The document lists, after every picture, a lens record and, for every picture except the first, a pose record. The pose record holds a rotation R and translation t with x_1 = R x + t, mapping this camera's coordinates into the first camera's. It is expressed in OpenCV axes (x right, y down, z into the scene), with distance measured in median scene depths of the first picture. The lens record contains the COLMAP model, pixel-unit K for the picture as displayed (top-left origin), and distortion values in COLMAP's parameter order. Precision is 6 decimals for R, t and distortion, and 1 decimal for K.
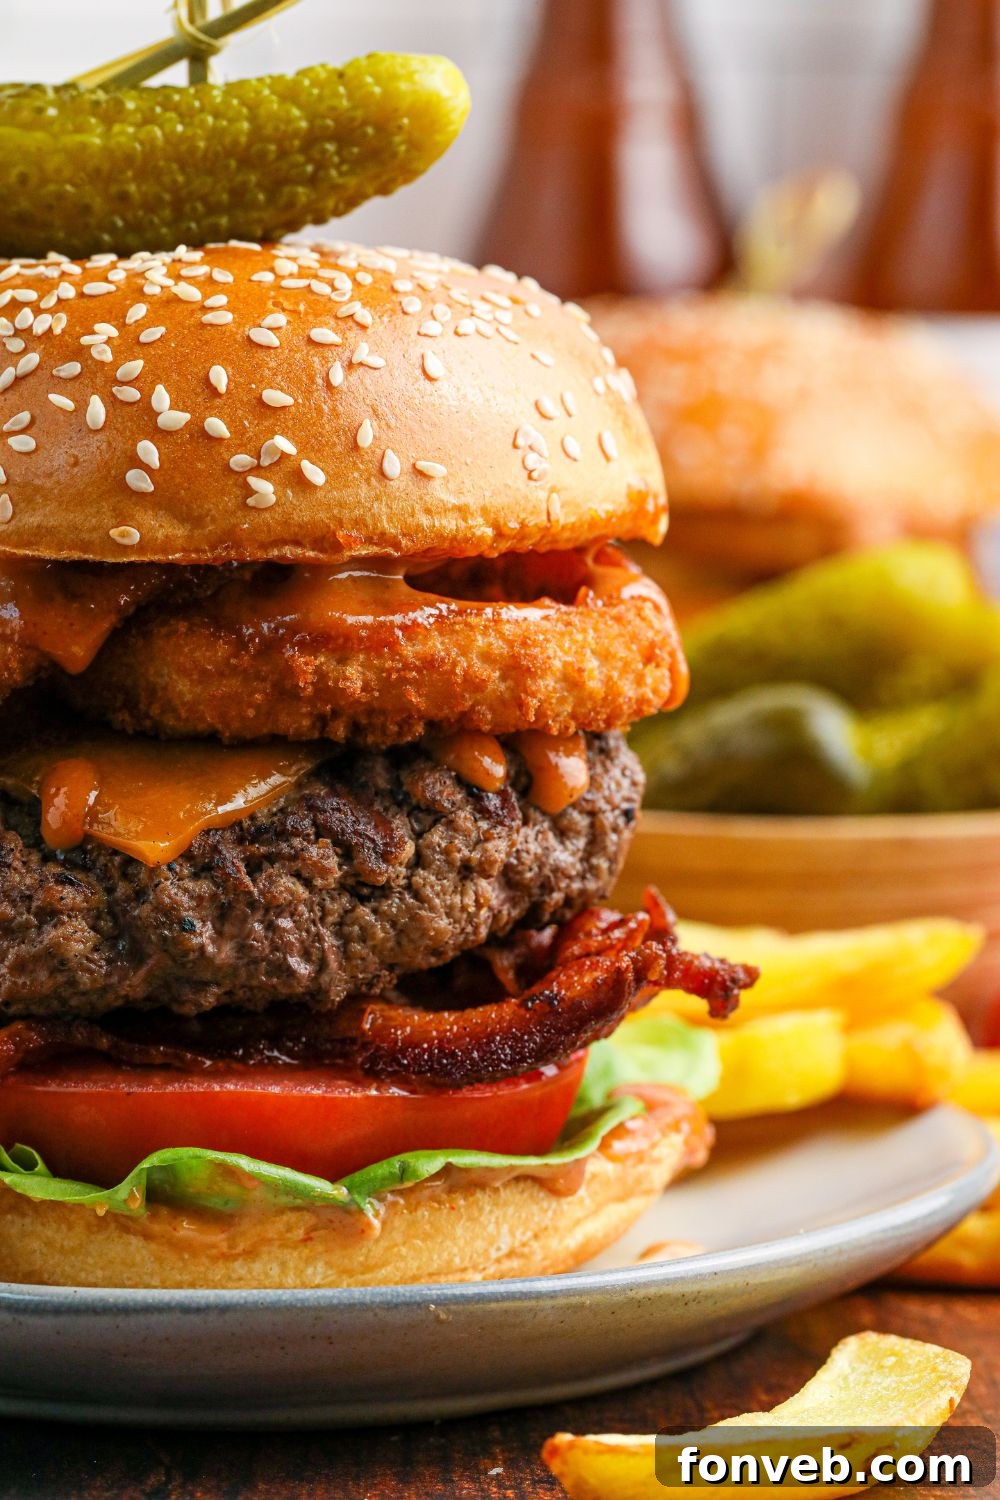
lens RADIAL K [[5555.6, 0, 500.0], [0, 5555.6, 750.0], [0, 0, 1]] dist [-0.170766, 3.774330]
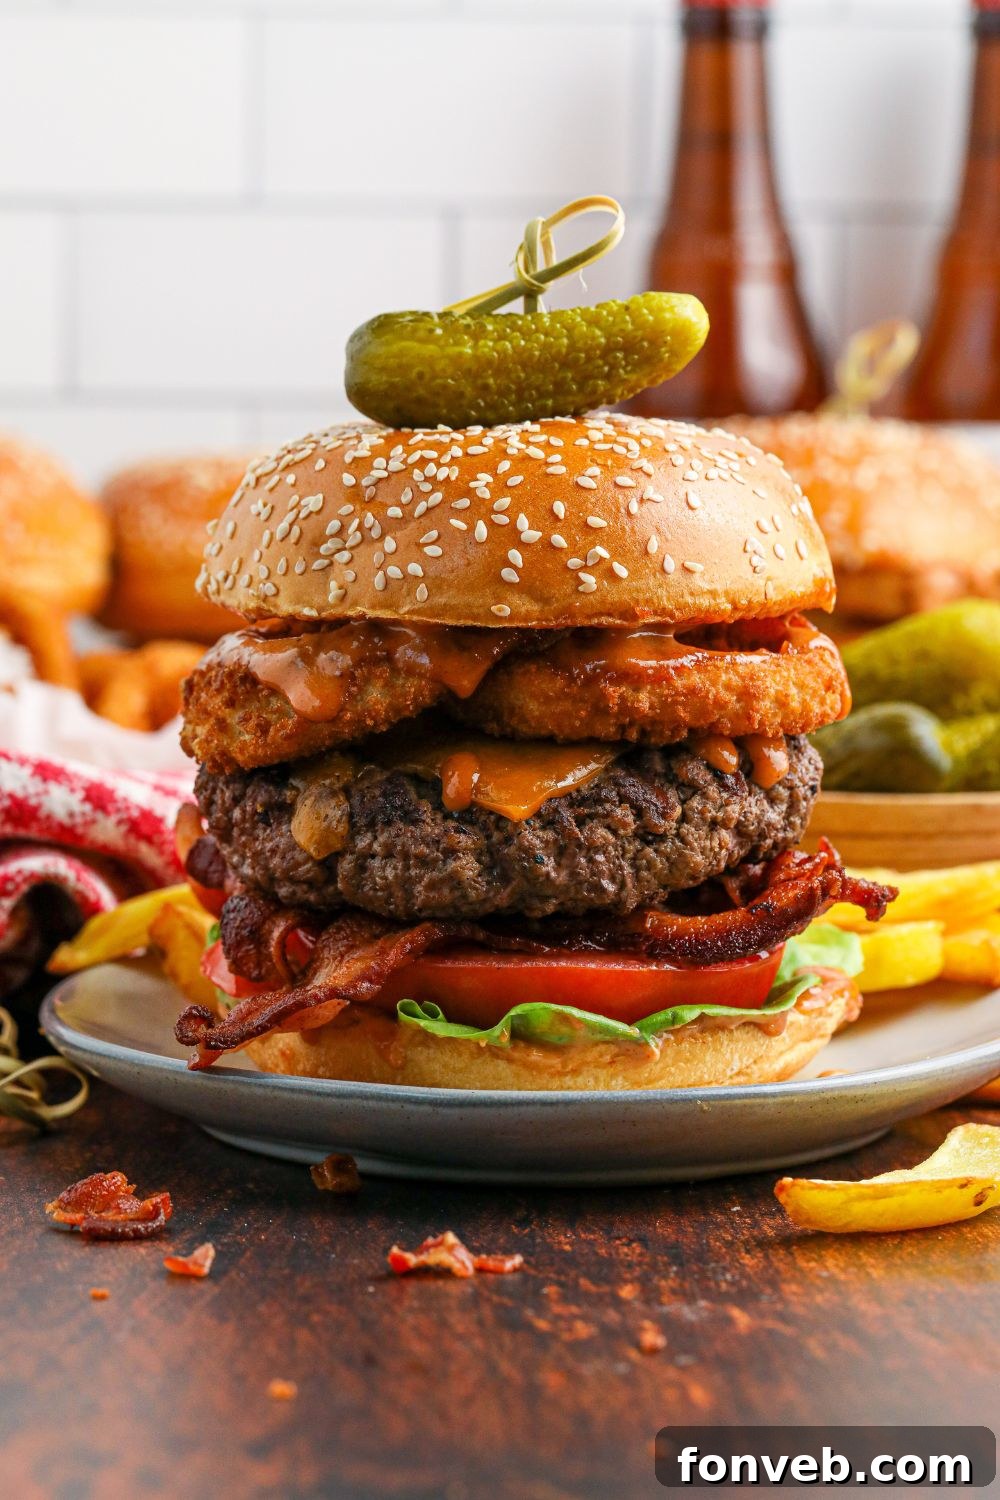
lens RADIAL K [[5213.8, 0, 500.0], [0, 5213.8, 750.0], [0, 0, 1]] dist [-0.174652, 1.344082]
pose [[0.999995, -0.001016, 0.002921, -0.070299], [0.001009, 0.999997, 0.002352, -0.002639], [-0.002923, -0.002349, 0.999993, -0.458557]]
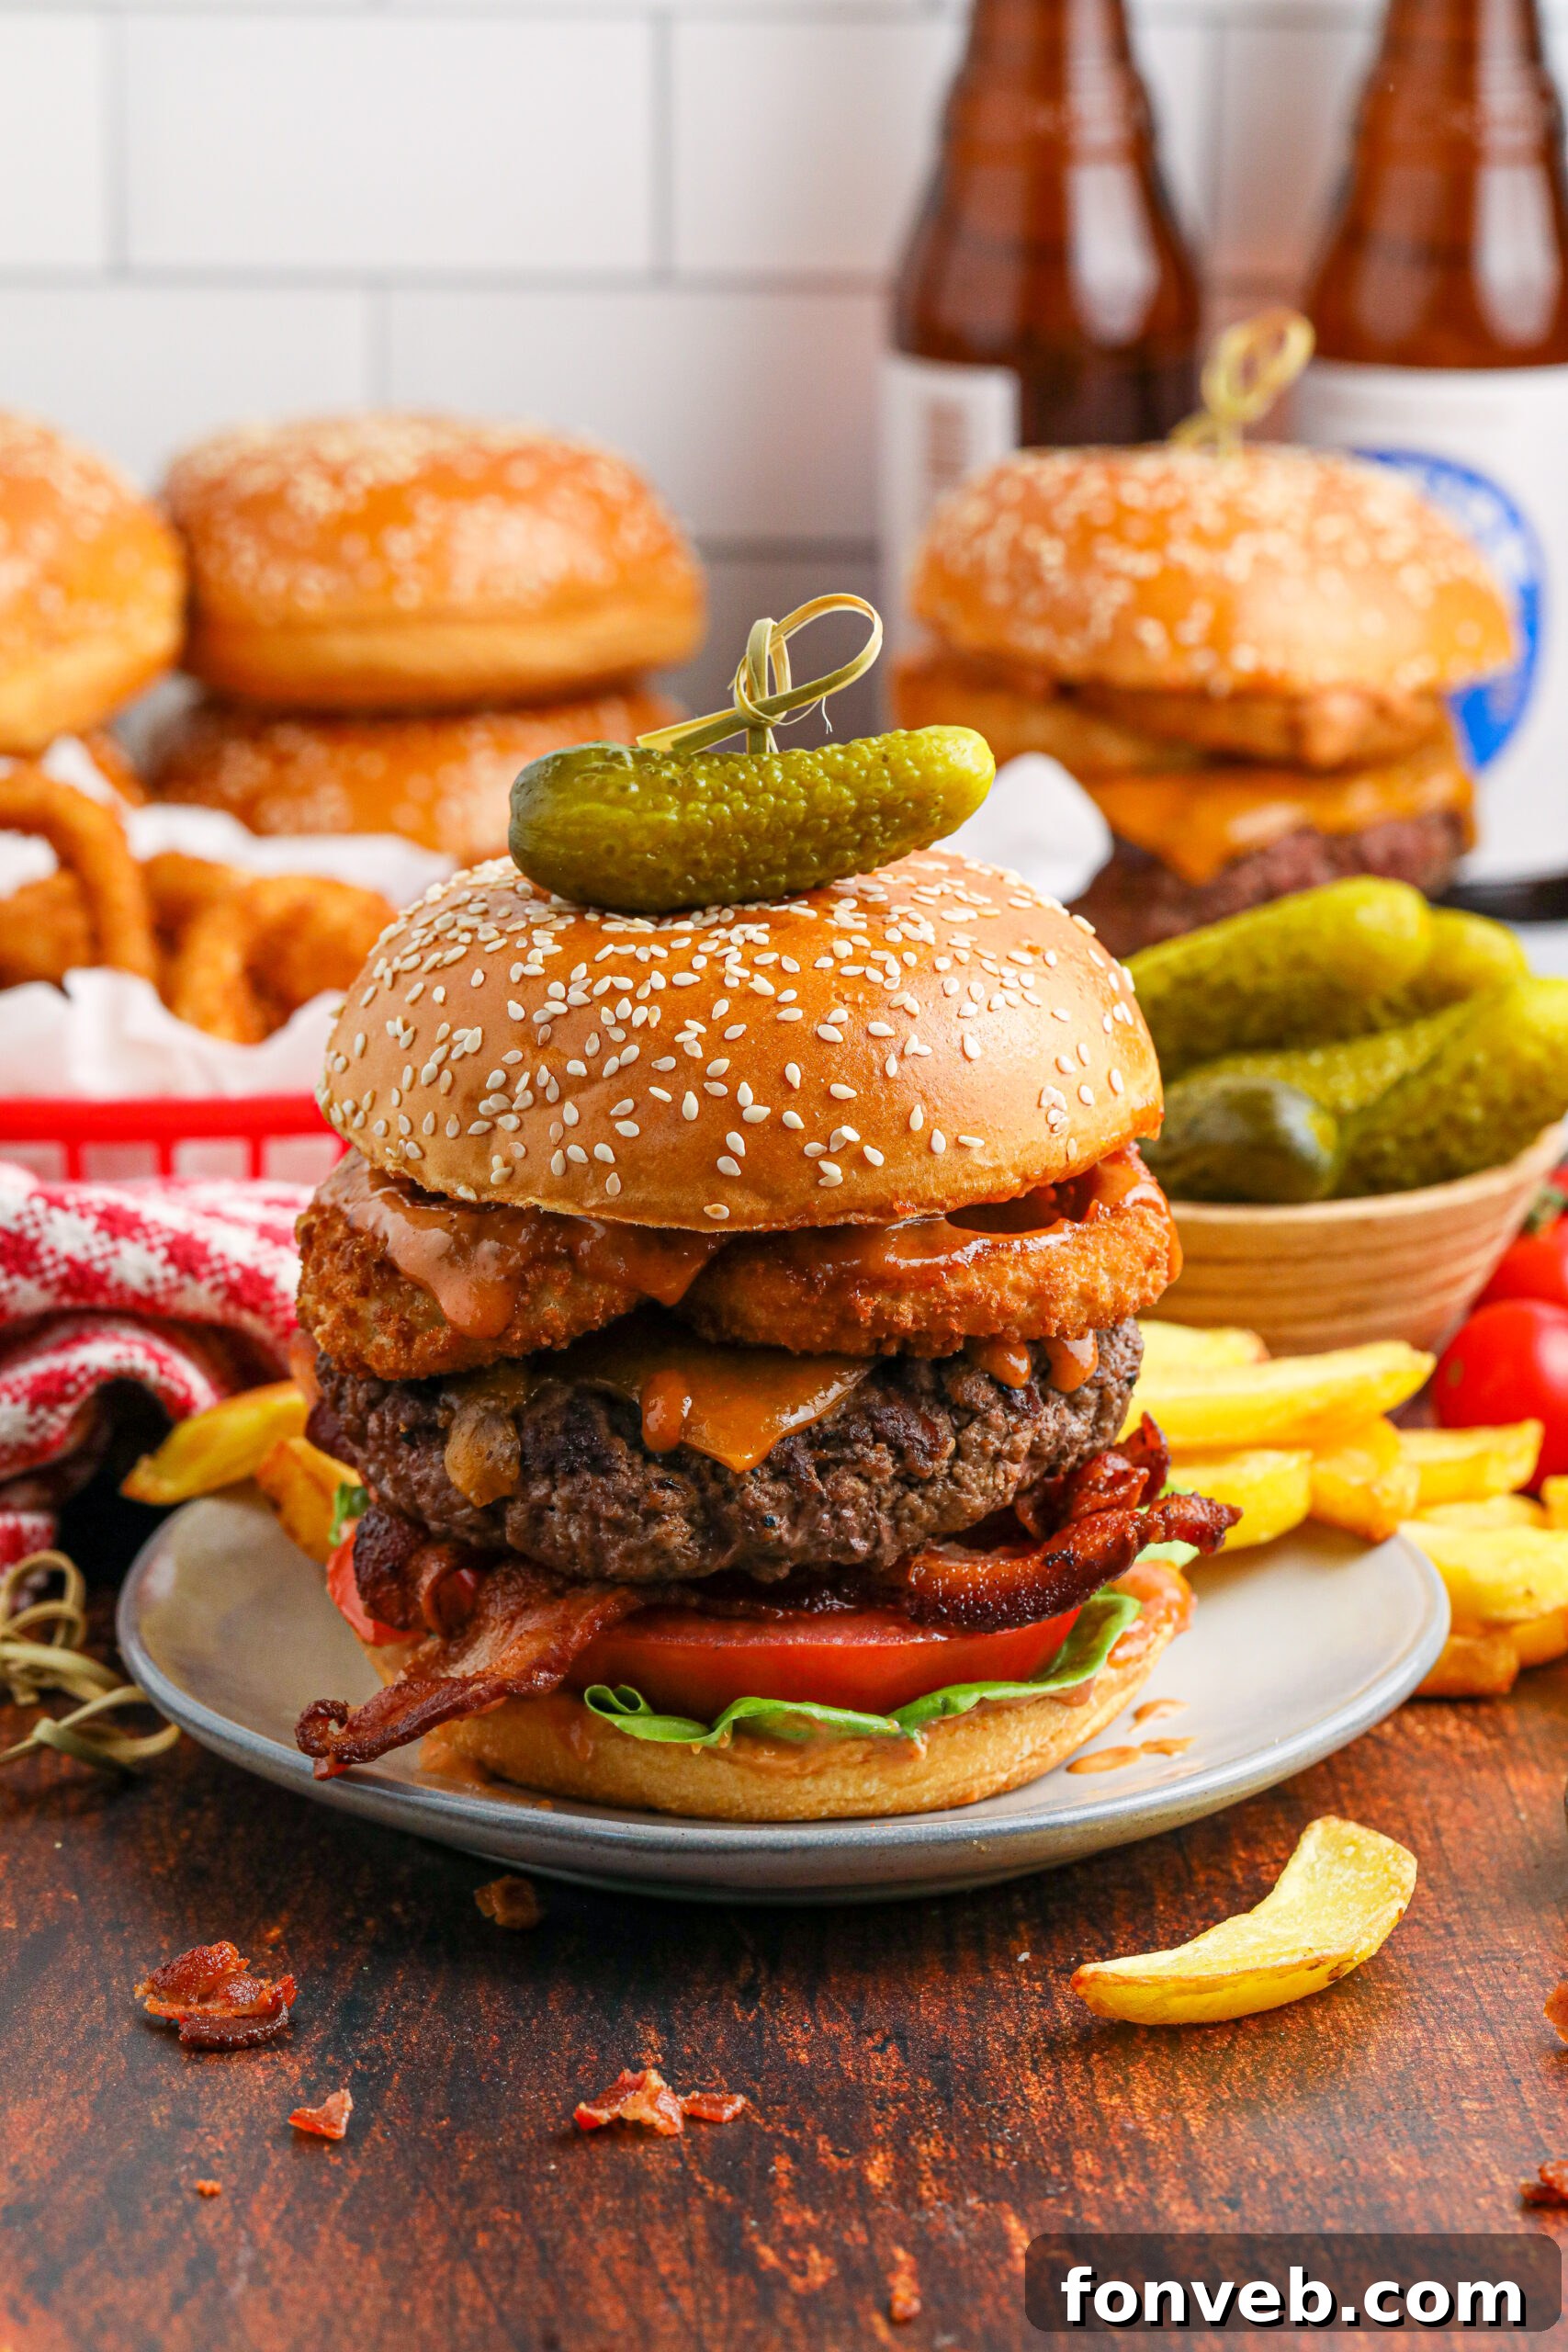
lens RADIAL K [[8174.5, 0, 784.0], [0, 8174.5, 1176.0], [0, 0, 1]] dist [-0.174652, 1.344082]
pose [[0.999983, -0.004392, 0.003815, -0.058287], [0.003594, 0.982044, 0.188620, -0.367986], [-0.004574, -0.188603, 0.982043, -0.706061]]
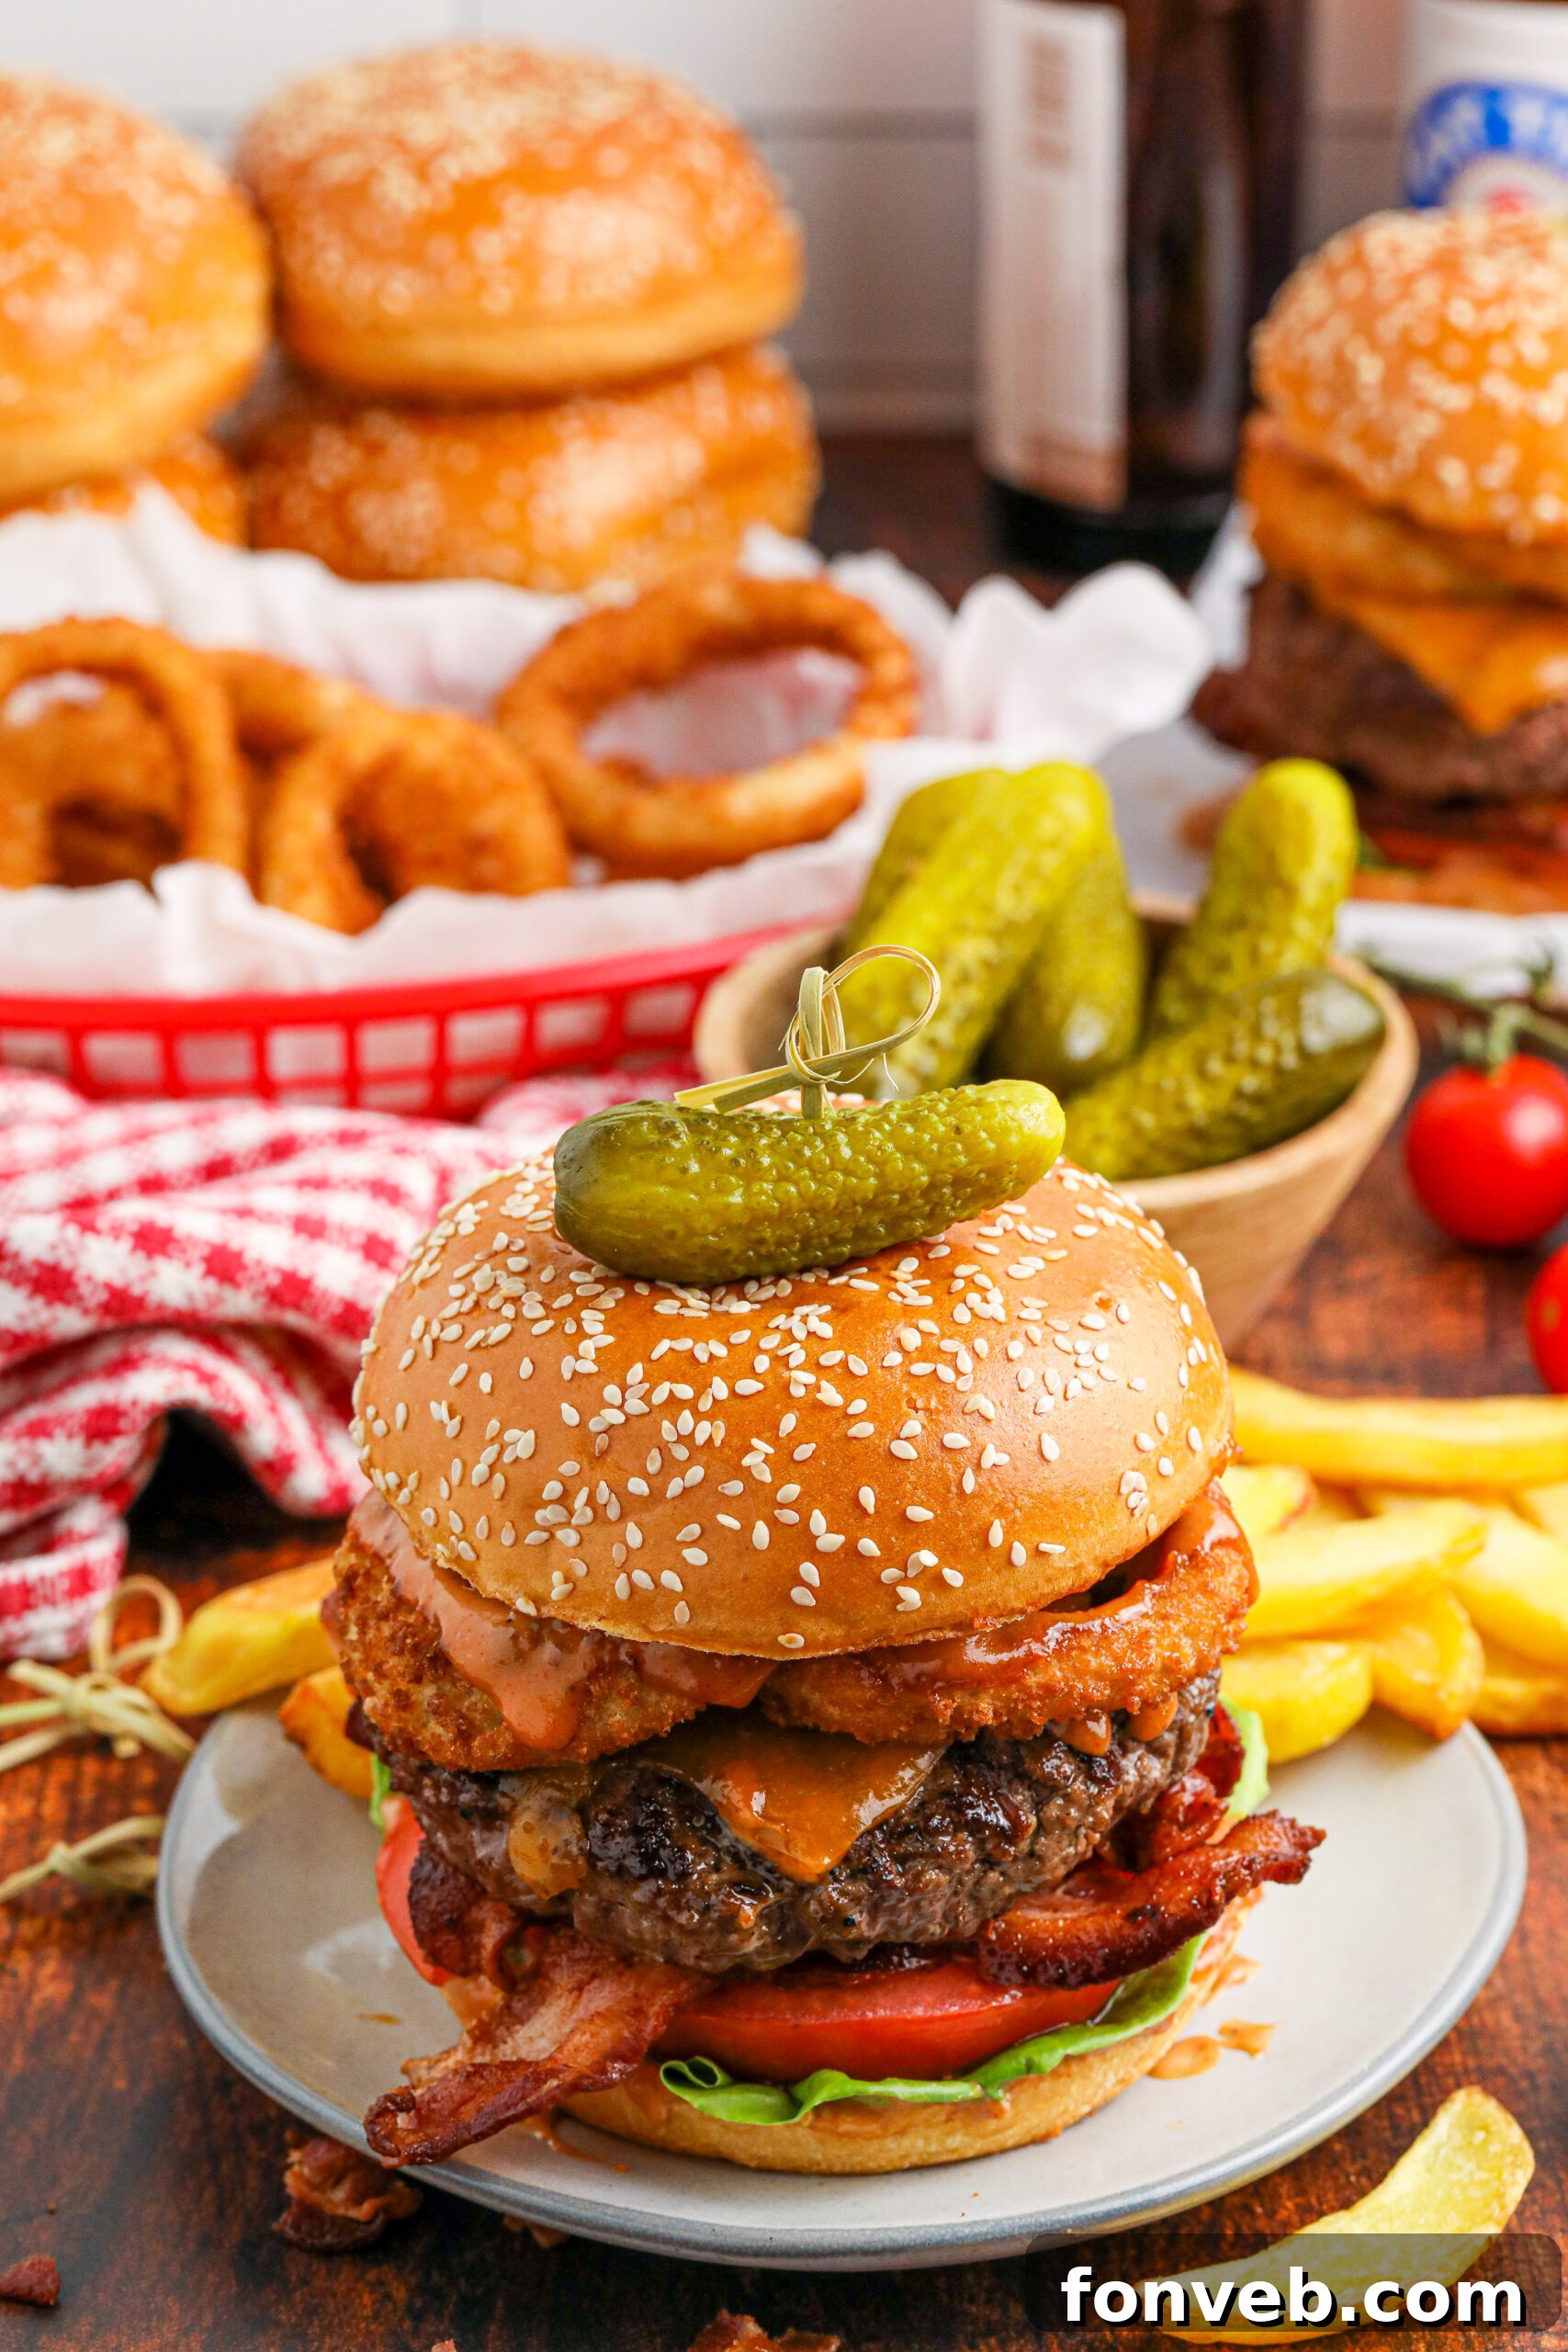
lens RADIAL K [[8174.5, 0, 784.0], [0, 8174.5, 1176.0], [0, 0, 1]] dist [-0.174652, 1.344082]
pose [[0.998733, -0.039076, 0.031706, -0.115782], [0.023732, 0.921363, 0.387979, -0.761561], [-0.044374, -0.386735, 0.921123, -0.503337]]
